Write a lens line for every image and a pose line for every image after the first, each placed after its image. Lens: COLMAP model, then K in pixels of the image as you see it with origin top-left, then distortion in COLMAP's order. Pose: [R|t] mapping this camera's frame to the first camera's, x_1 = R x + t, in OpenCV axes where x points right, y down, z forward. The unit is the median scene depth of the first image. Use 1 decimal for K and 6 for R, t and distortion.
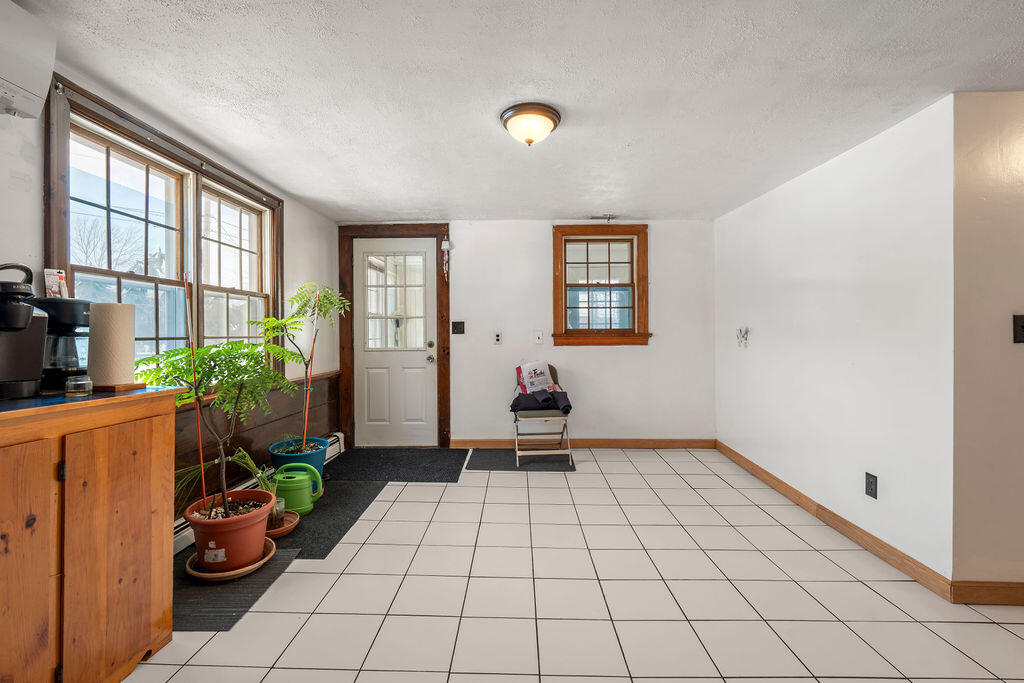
lens RADIAL K [[449.1, 0, 510.8], [0, 449.1, 334.5], [0, 0, 1]] dist [-0.011420, 0.002054]
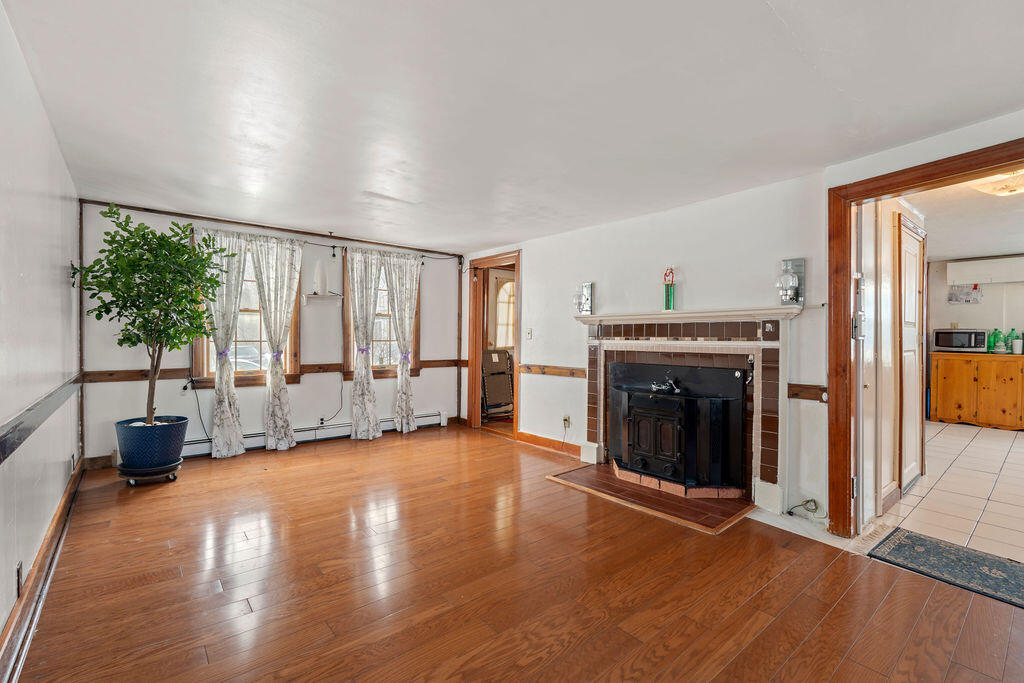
lens RADIAL K [[449.1, 0, 510.4], [0, 449.1, 339.8], [0, 0, 1]] dist [-0.011420, 0.002054]
pose [[-0.755824, -0.002308, -0.654771, 1.691648], [0.001111, 0.999988, -0.004808, 0.009129], [0.654774, -0.004362, -0.755812, 0.311688]]
